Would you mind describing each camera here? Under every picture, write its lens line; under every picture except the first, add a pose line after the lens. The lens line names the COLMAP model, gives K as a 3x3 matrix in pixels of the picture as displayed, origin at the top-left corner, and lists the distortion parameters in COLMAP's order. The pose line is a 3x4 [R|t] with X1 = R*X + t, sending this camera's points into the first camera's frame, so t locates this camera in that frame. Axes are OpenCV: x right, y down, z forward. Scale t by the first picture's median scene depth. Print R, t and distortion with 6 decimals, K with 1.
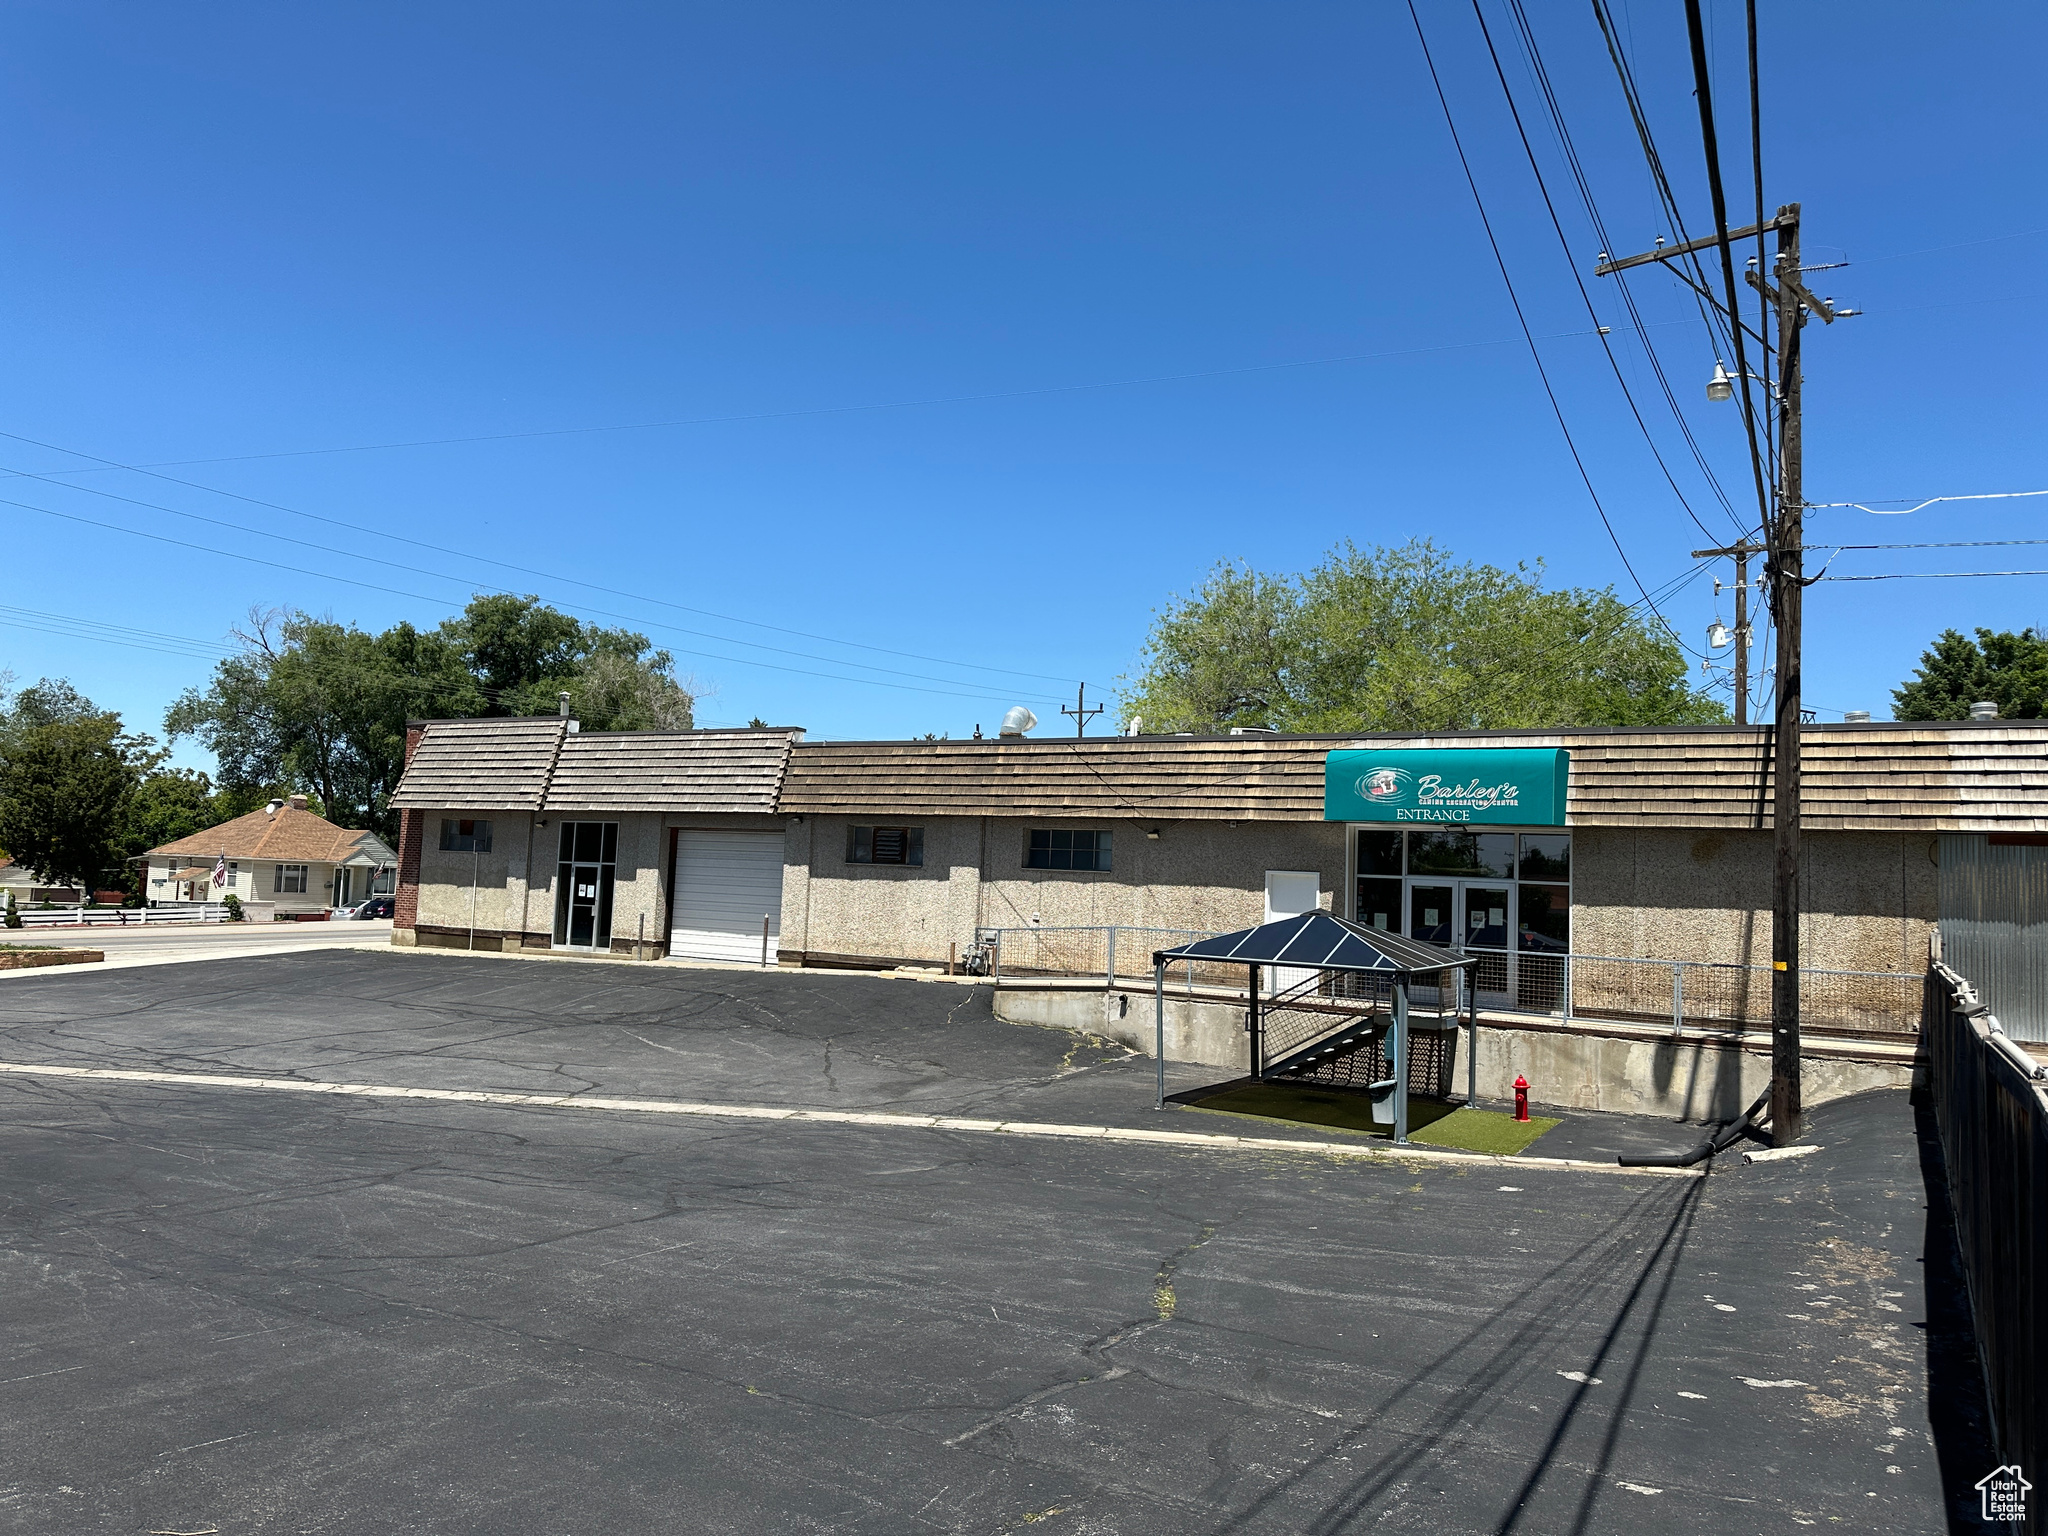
lens RADIAL K [[1423.5, 0, 1020.1], [0, 1423.5, 763.8], [0, 0, 1]] dist [0.128068, -0.202007]
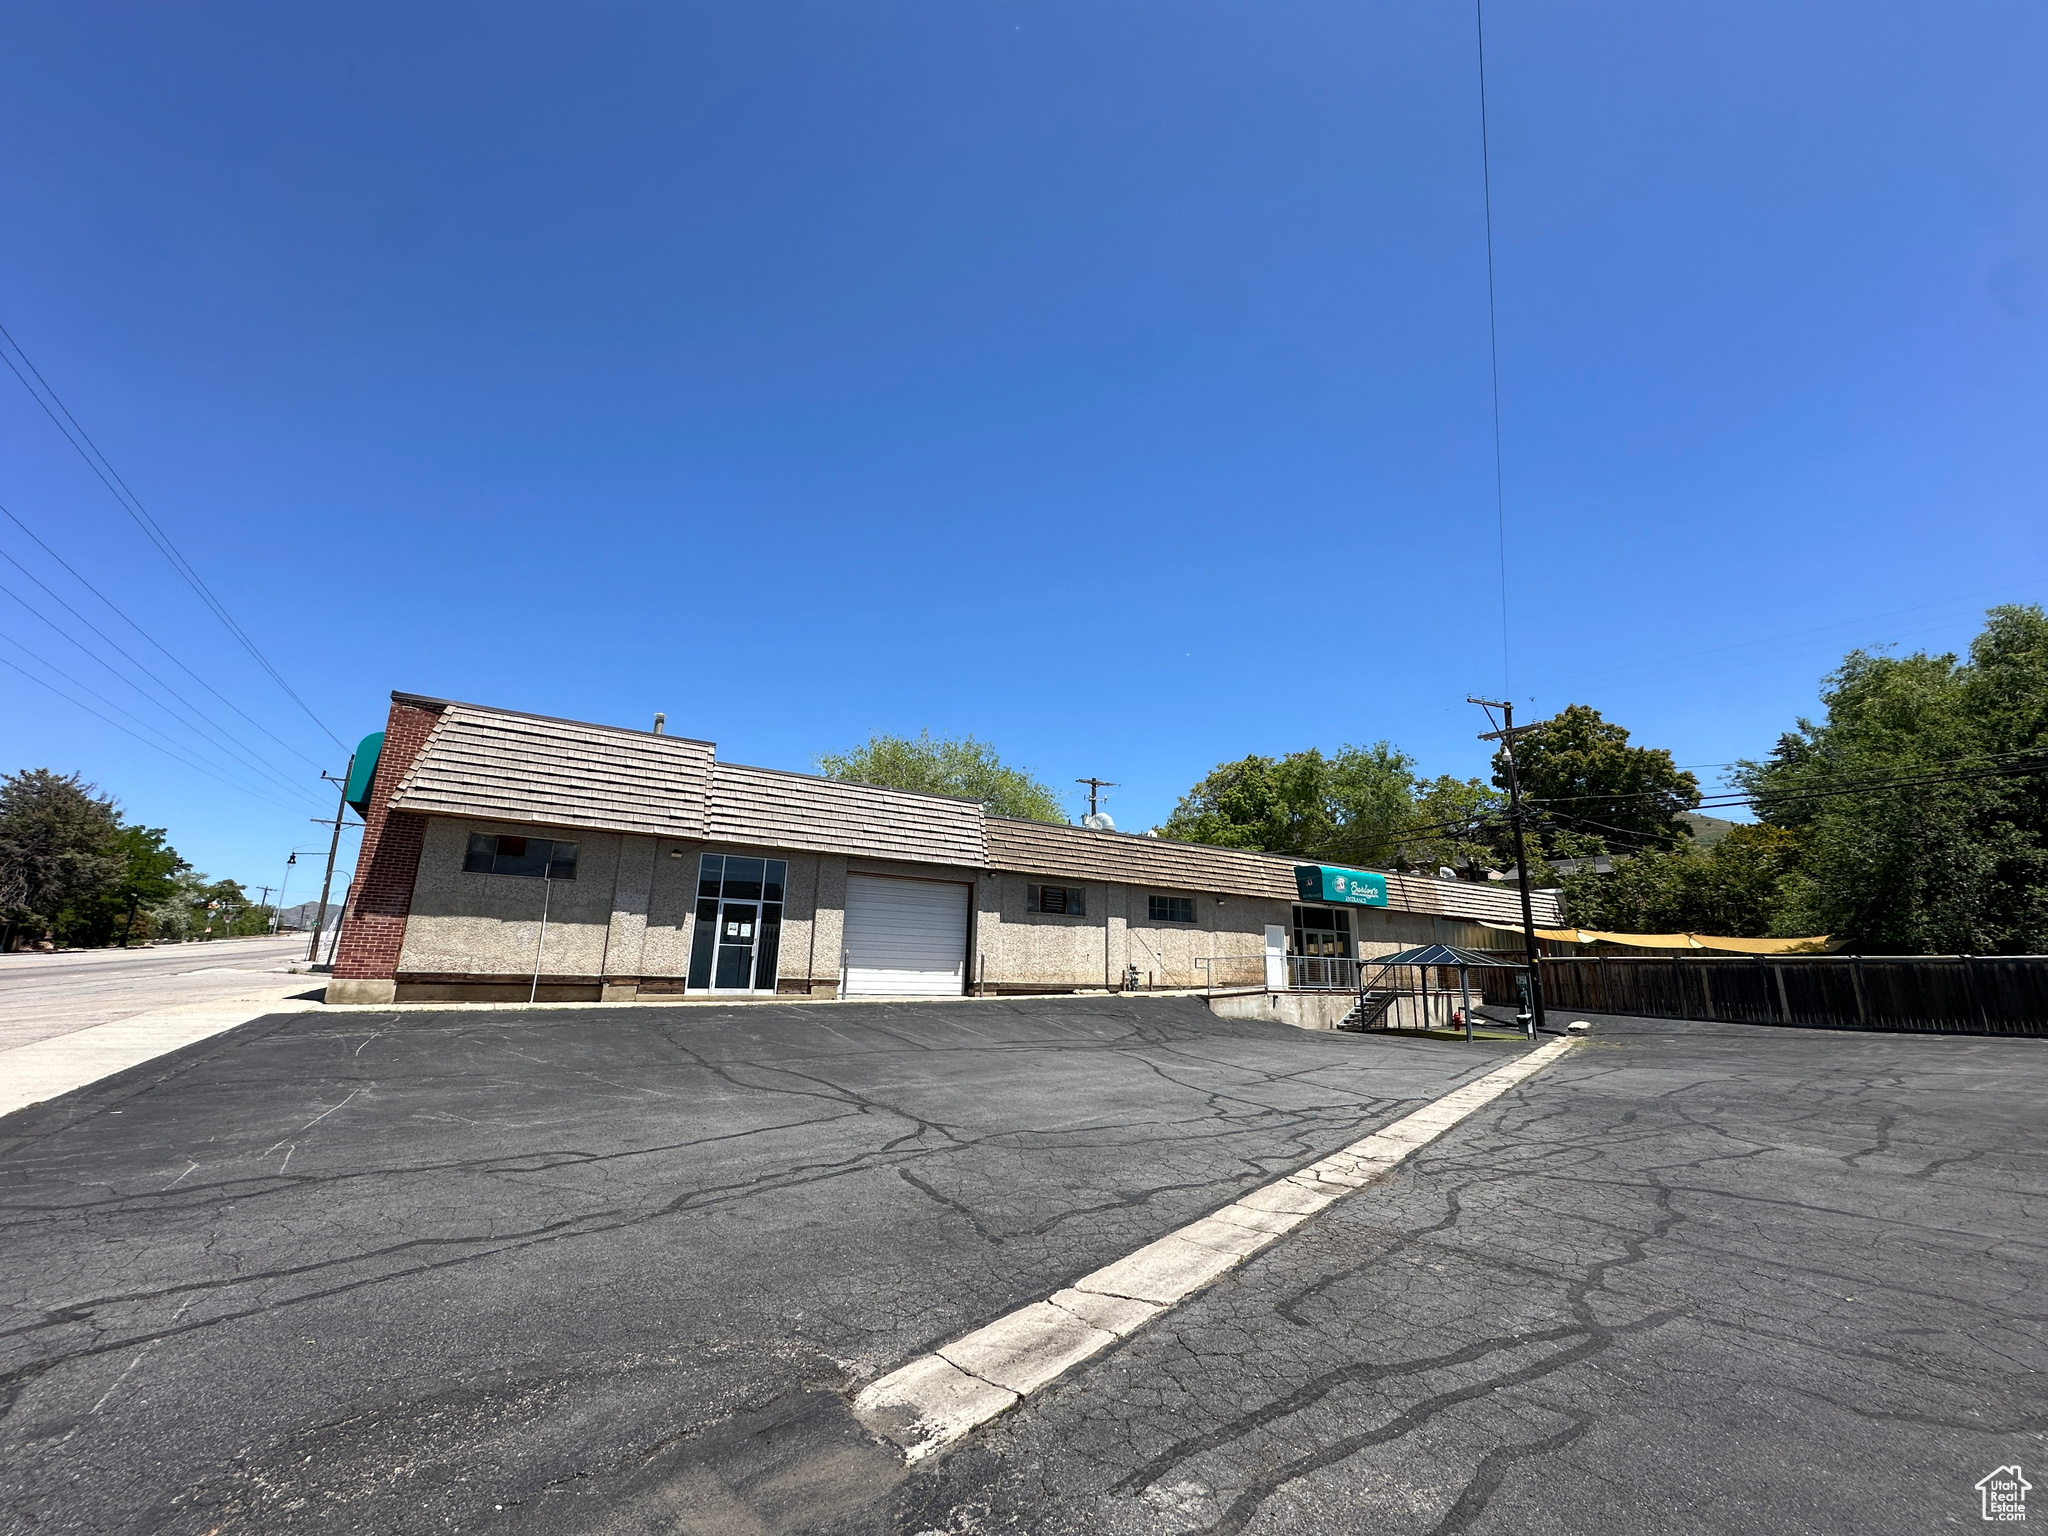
lens RADIAL K [[816.8, 0, 1024.0], [0, 816.8, 768.0], [0, 0, 1]] dist [-0.002417, 0.000785]
pose [[0.452387, 0.190639, 0.871208, -0.998149], [-0.078014, 0.981600, -0.174285, 0.088532], [-0.888403, 0.010878, 0.458936, 0.821903]]
